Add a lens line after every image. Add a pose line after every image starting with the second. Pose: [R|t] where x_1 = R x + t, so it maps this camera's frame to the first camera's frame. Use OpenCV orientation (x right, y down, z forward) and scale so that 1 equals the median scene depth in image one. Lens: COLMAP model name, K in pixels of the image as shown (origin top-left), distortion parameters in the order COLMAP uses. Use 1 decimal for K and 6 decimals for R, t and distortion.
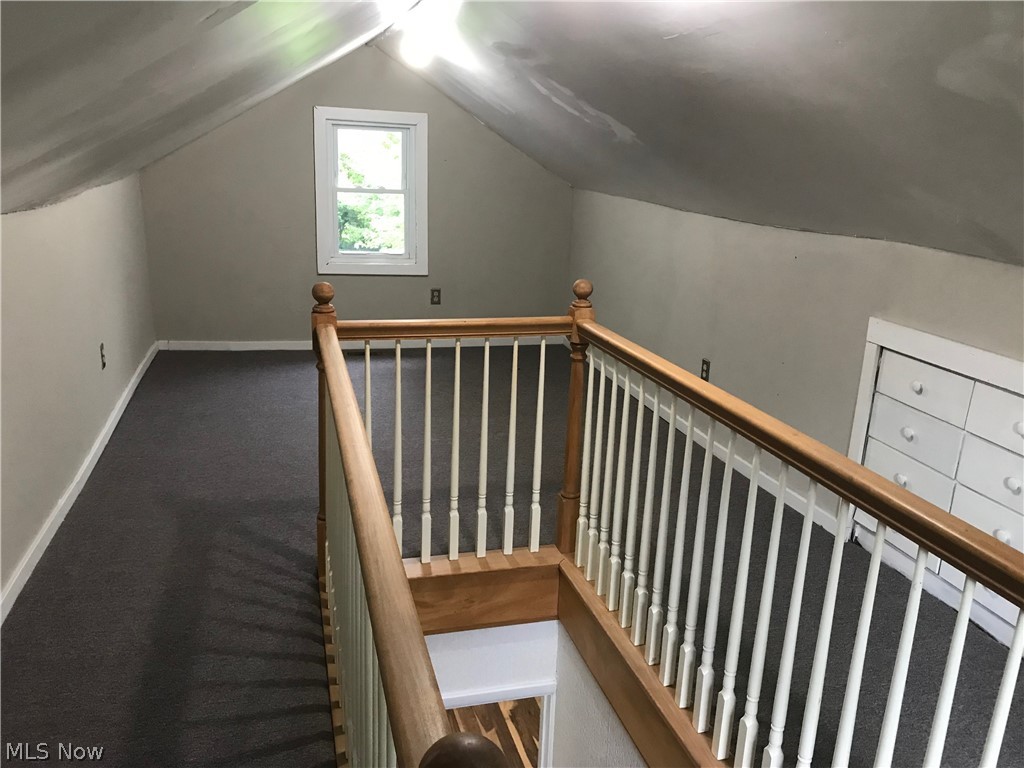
lens RADIAL K [[841.2, 0, 512.7], [0, 841.2, 375.4], [0, 0, 1]] dist [0.081476, -0.099141]
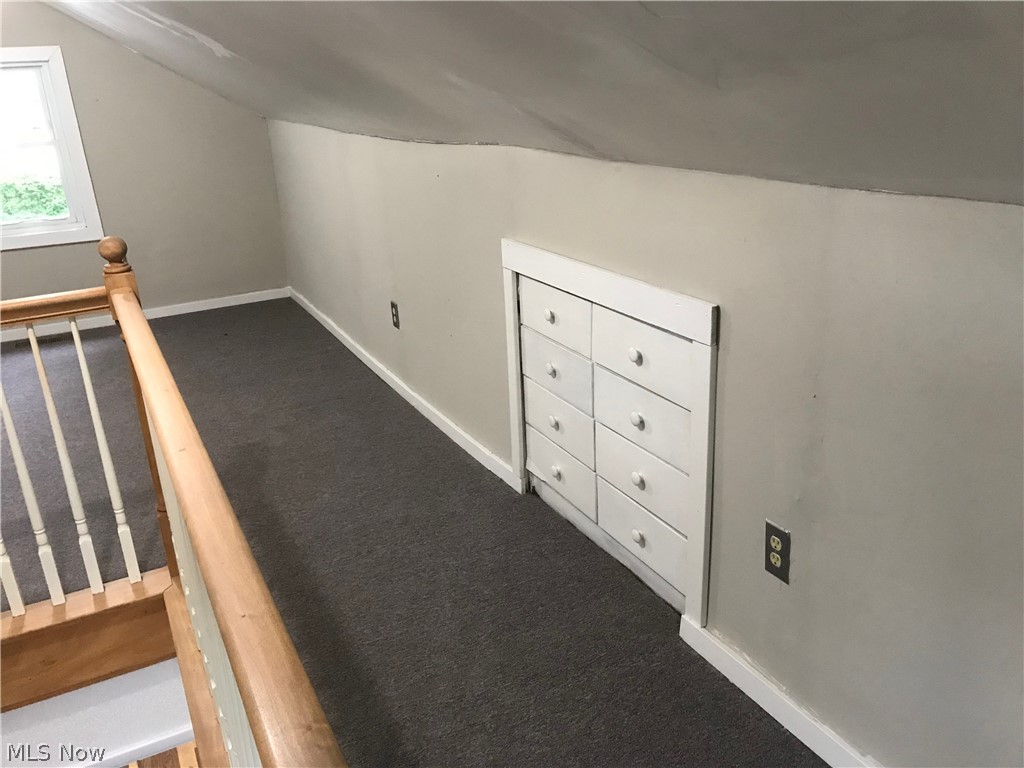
lens RADIAL K [[841.2, 0, 516.8], [0, 841.2, 380.4], [0, 0, 1]] dist [0.081476, -0.099141]
pose [[0.974237, -0.154150, 0.164619, 0.274921], [0.139775, 0.985551, 0.095665, -0.007110], [-0.176987, -0.070191, 0.981707, 0.153288]]
